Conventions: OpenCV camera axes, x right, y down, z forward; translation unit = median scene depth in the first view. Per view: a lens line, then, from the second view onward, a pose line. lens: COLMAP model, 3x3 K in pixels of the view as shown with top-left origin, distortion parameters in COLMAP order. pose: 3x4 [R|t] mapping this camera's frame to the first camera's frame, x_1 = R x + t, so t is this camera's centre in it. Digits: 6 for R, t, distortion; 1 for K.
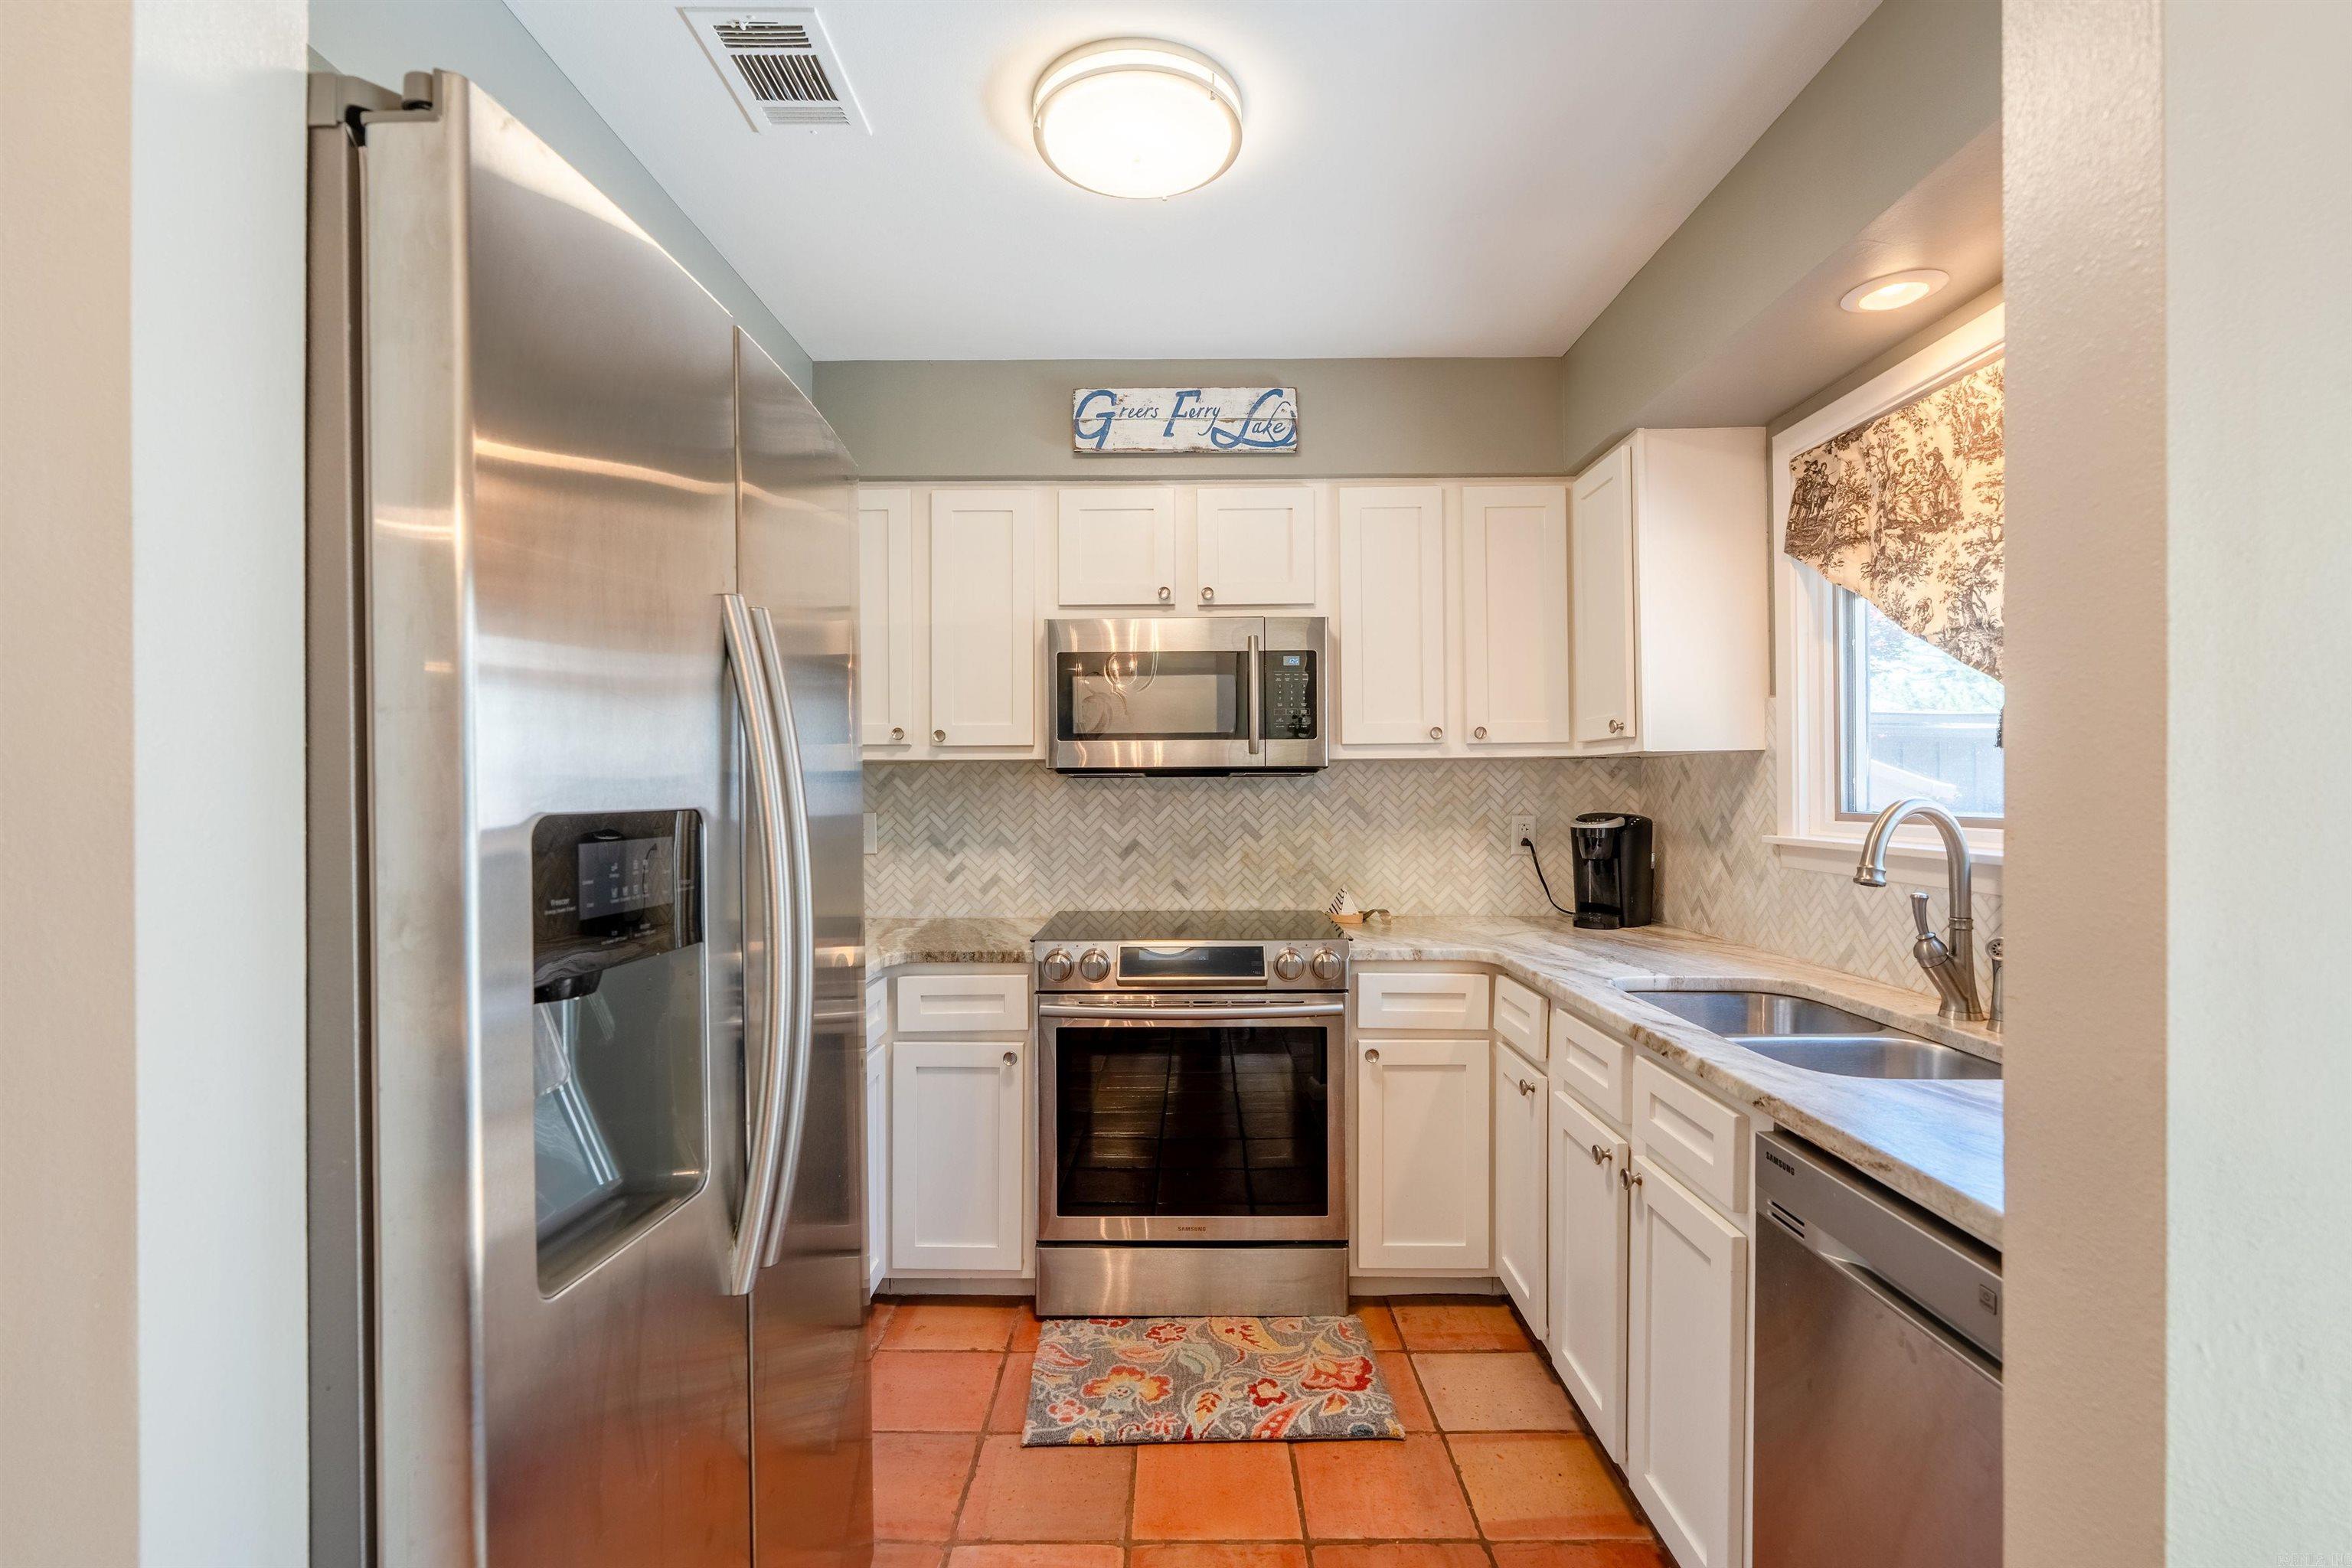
lens RADIAL K [[1053.6, 0, 1173.3], [0, 1053.6, 781.7], [0, 0, 1]] dist [-0.007187, 0.003165]
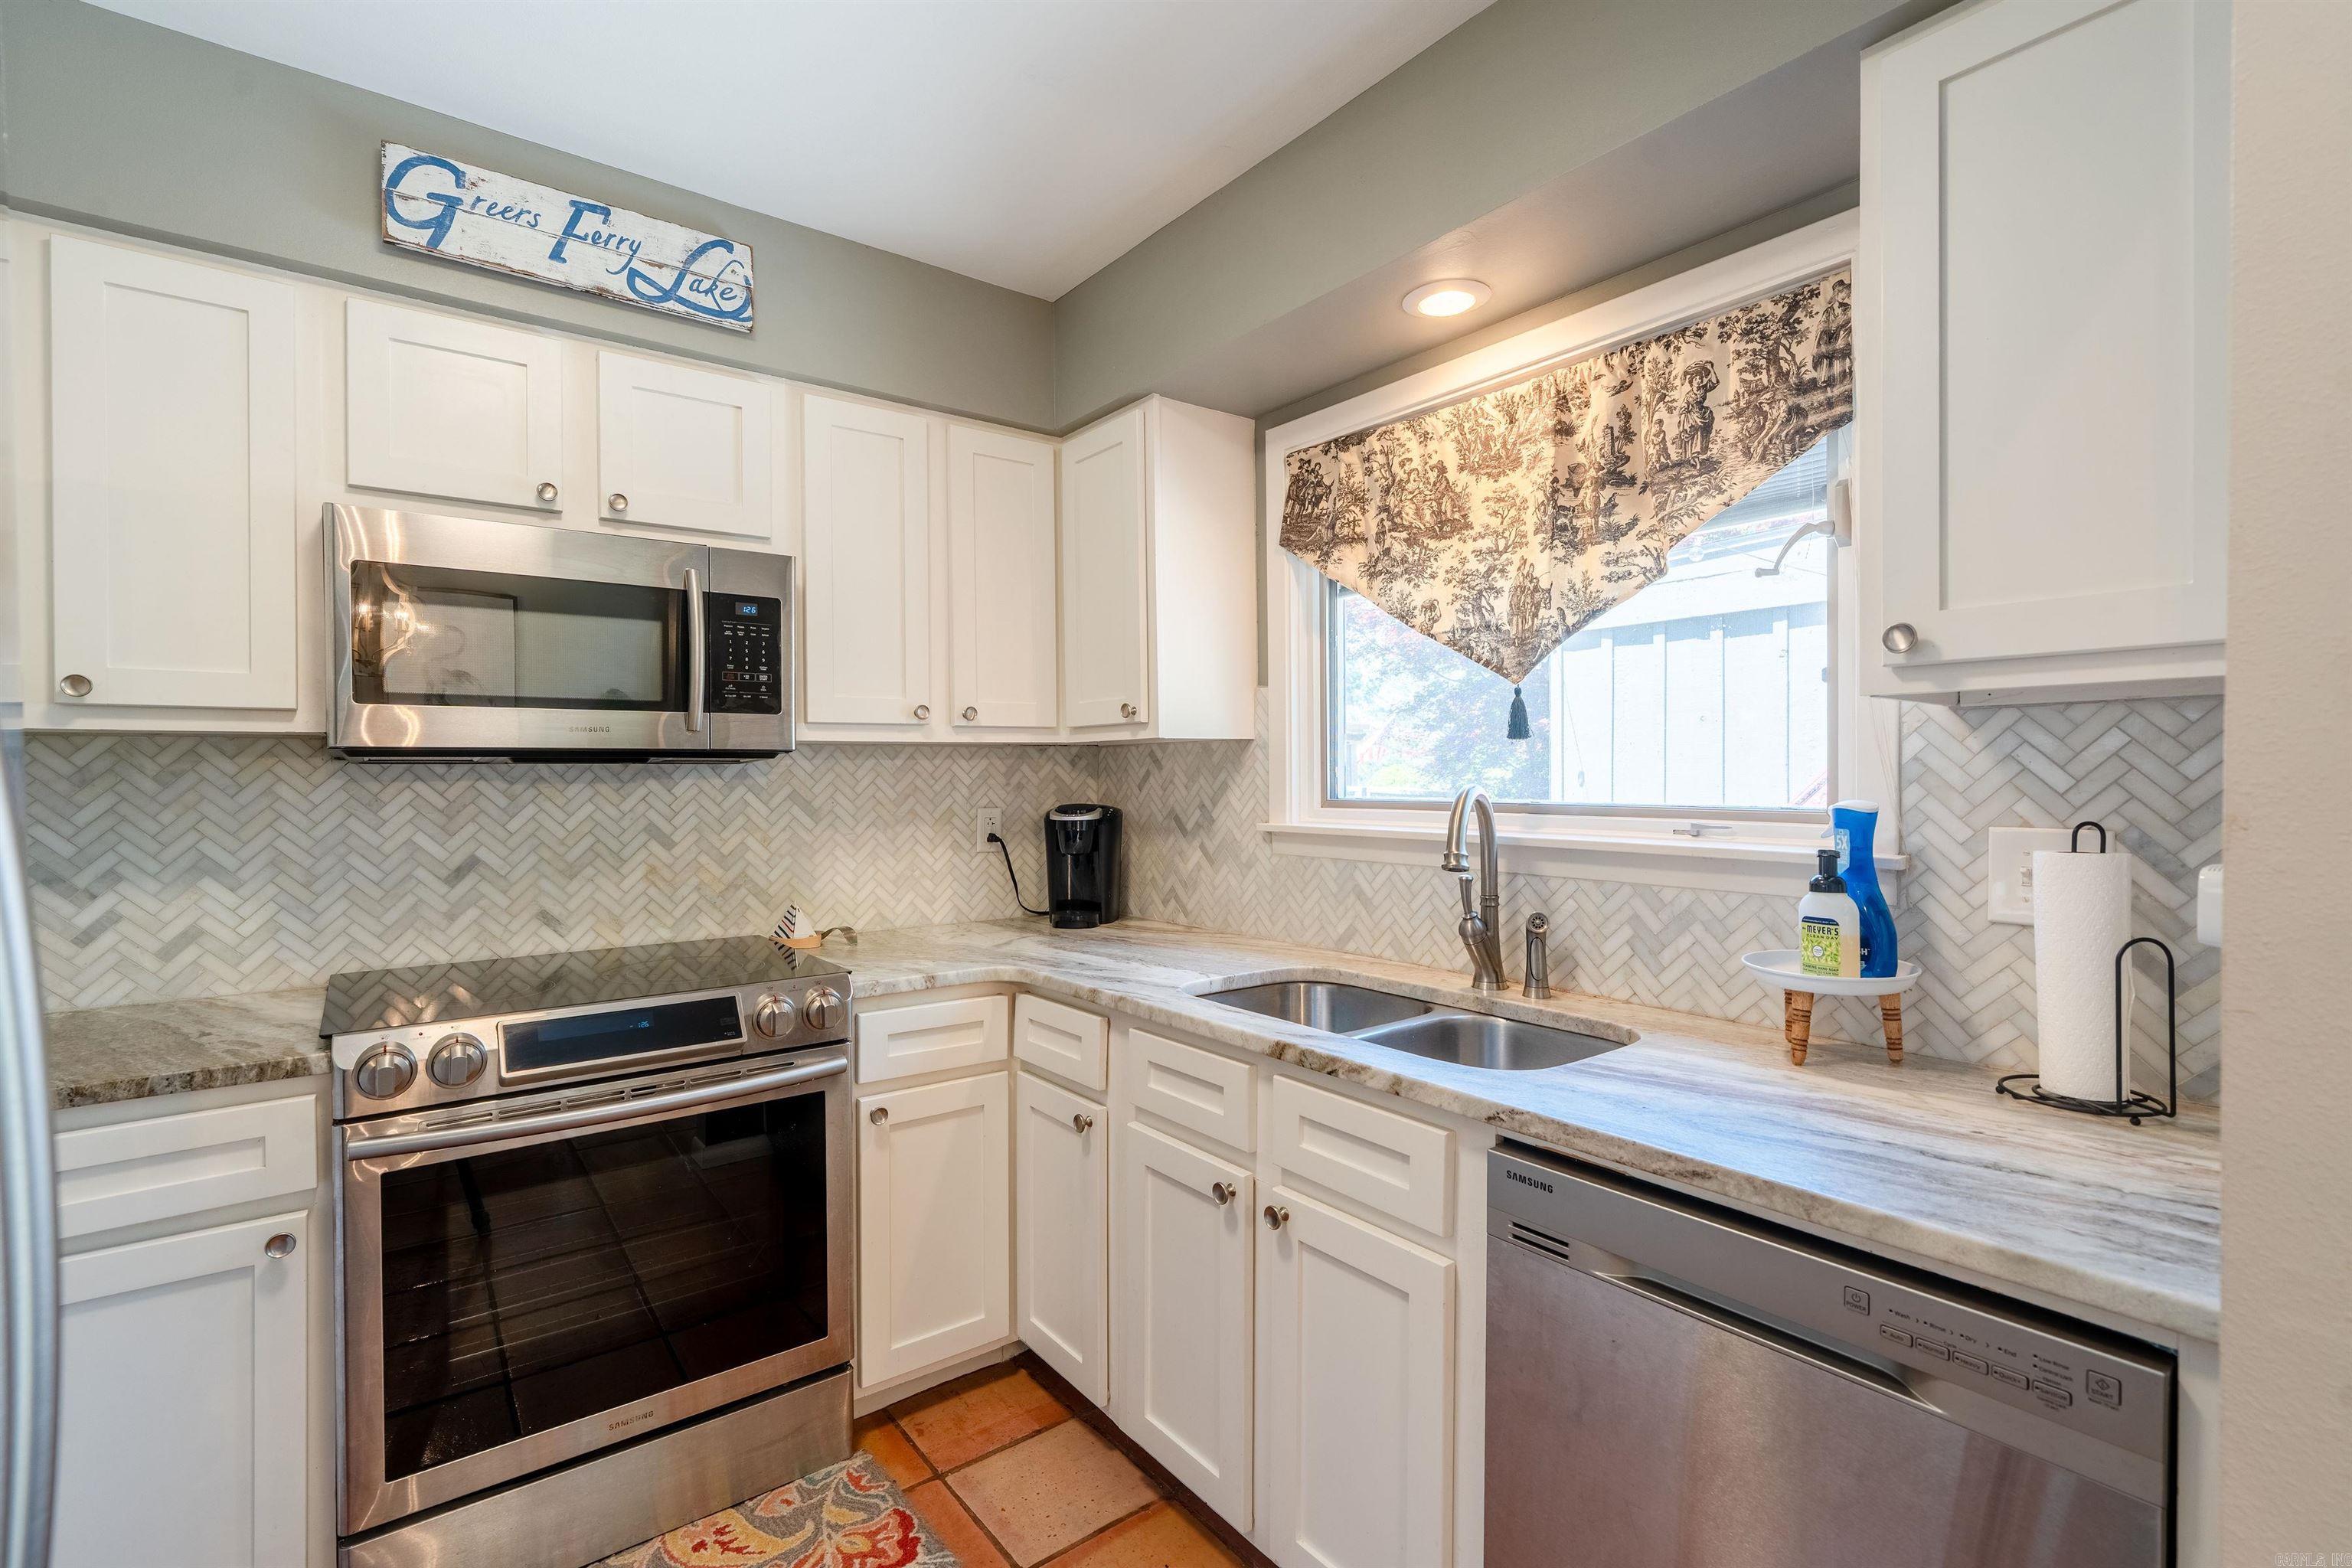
lens RADIAL K [[1053.6, 0, 1173.3], [0, 1053.6, 781.7], [0, 0, 1]] dist [-0.007187, 0.003165]
pose [[0.787685, -0.005066, 0.616058, -0.119630], [-0.000214, 0.999964, 0.008498, 0.002150], [-0.616079, -0.006825, 0.787655, 0.236676]]
